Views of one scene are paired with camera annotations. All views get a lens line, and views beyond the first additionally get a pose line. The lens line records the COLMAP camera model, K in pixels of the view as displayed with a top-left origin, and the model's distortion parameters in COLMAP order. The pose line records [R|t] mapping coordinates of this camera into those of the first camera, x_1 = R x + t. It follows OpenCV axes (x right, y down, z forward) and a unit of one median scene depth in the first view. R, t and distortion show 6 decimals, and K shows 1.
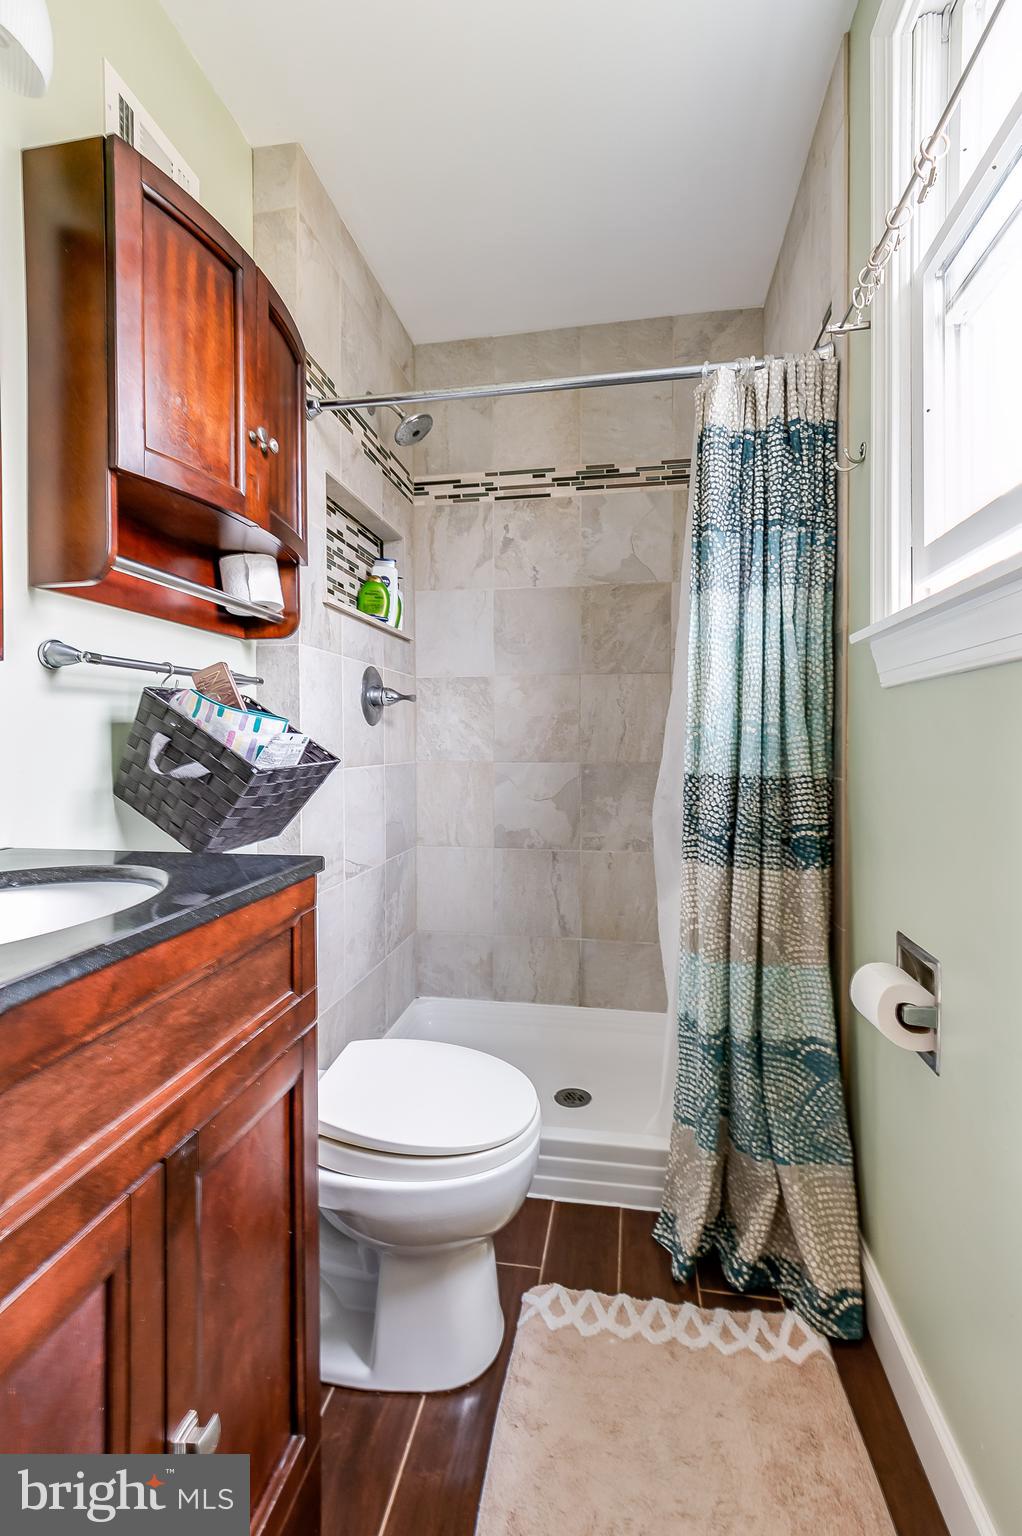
lens RADIAL K [[674.6, 0, 522.8], [0, 674.6, 741.4], [0, 0, 1]] dist [0.013552, -0.000964]
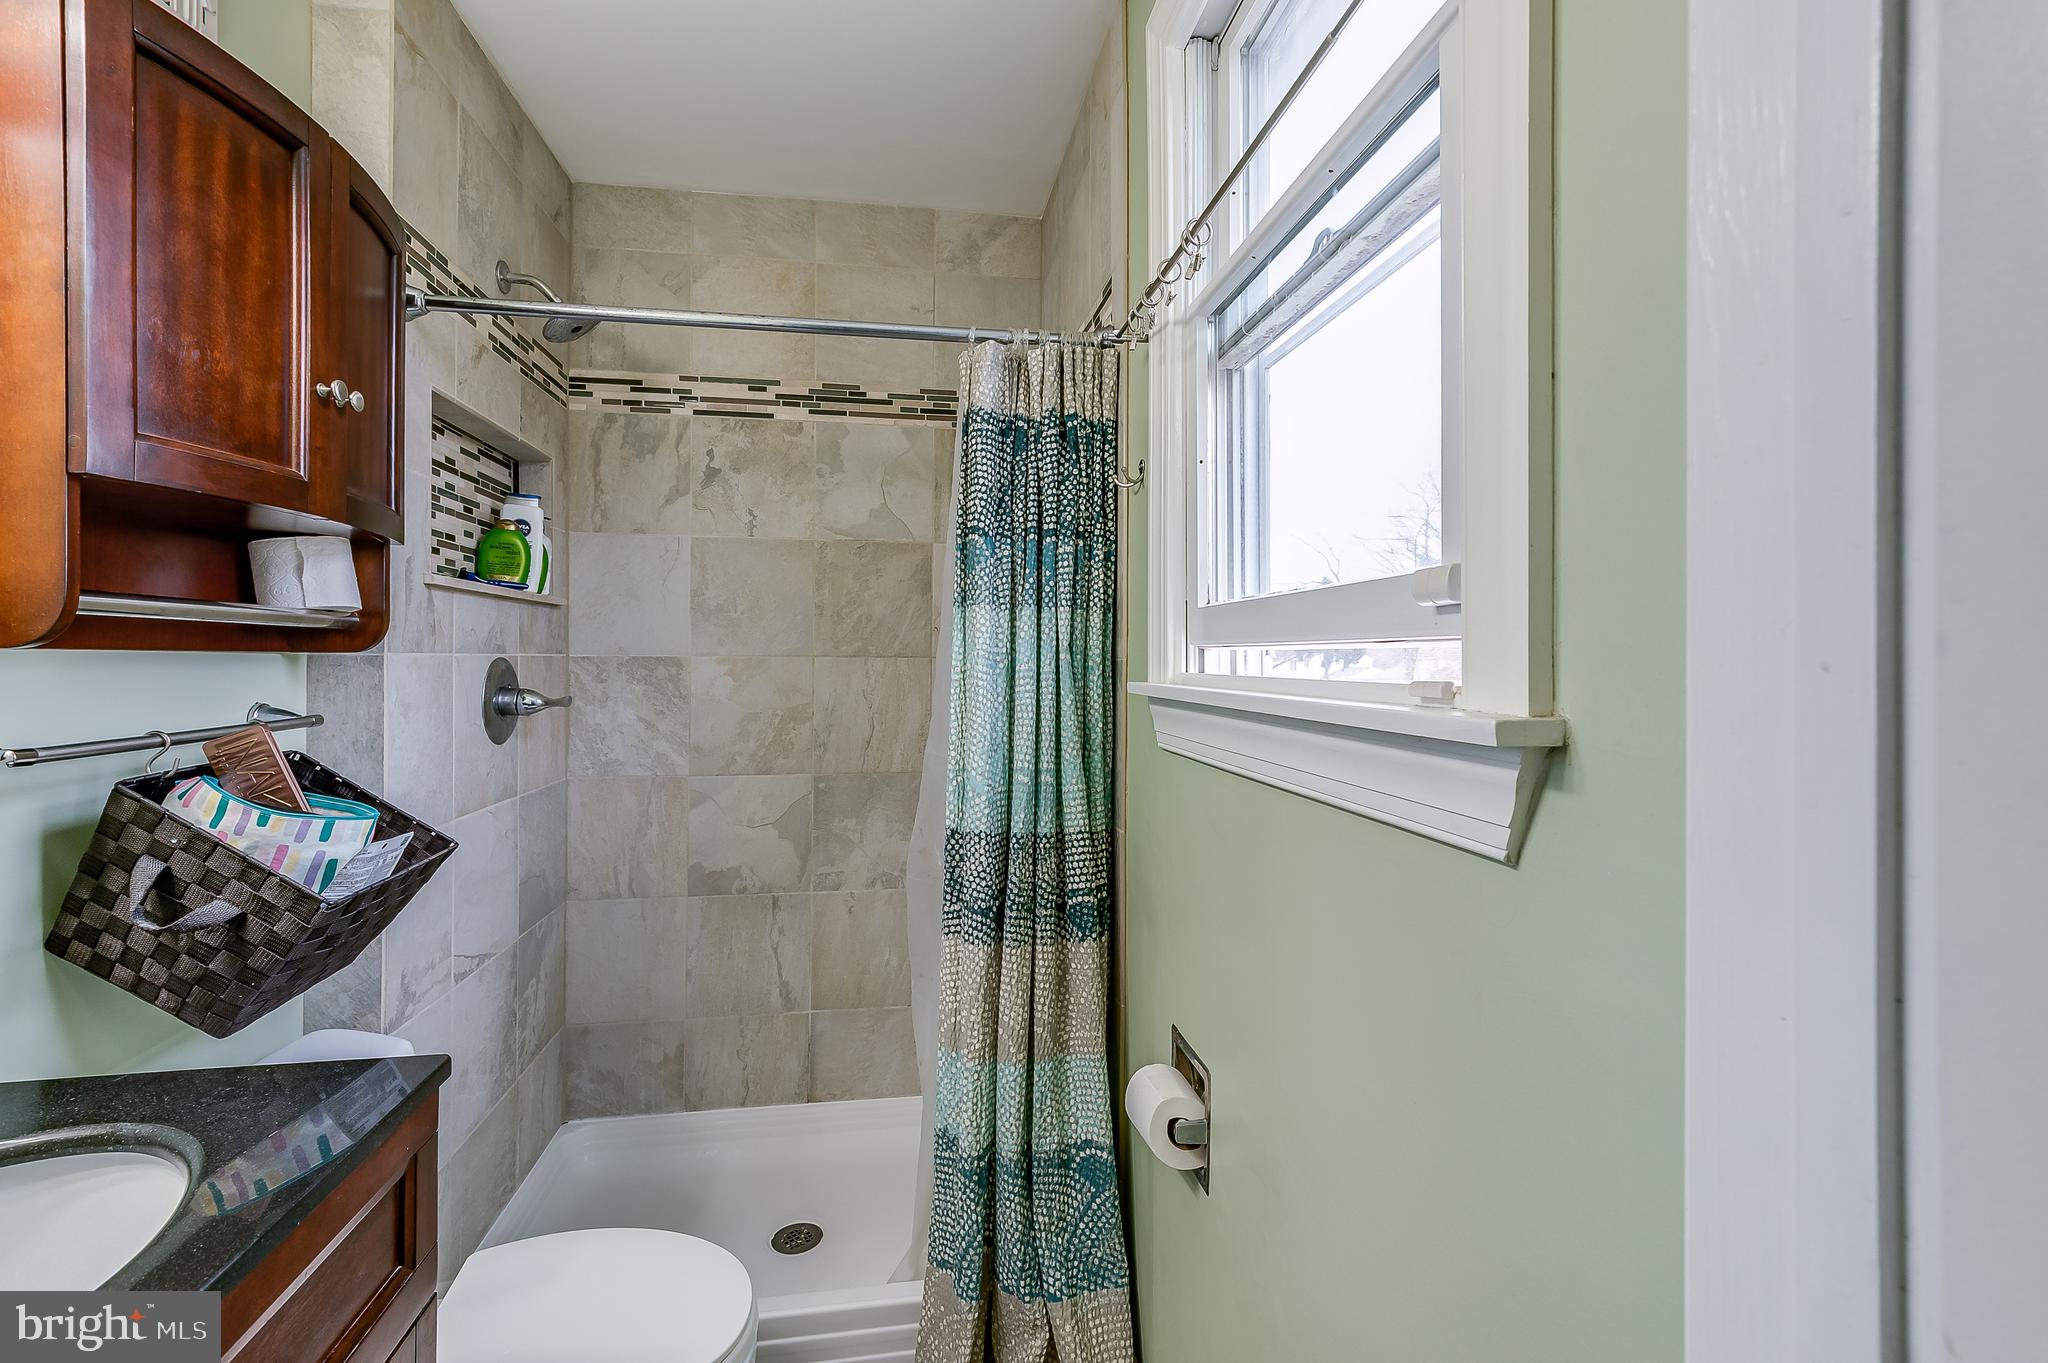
lens RADIAL K [[899.5, 0, 1029.4], [0, 899.5, 685.5], [0, 0, 1]] dist [0.013552, -0.000964]
pose [[0.948160, 0.009051, 0.317665, -0.010084], [-0.003945, 0.999853, -0.016714, -0.109772], [-0.317770, 0.014594, 0.948056, -0.061728]]
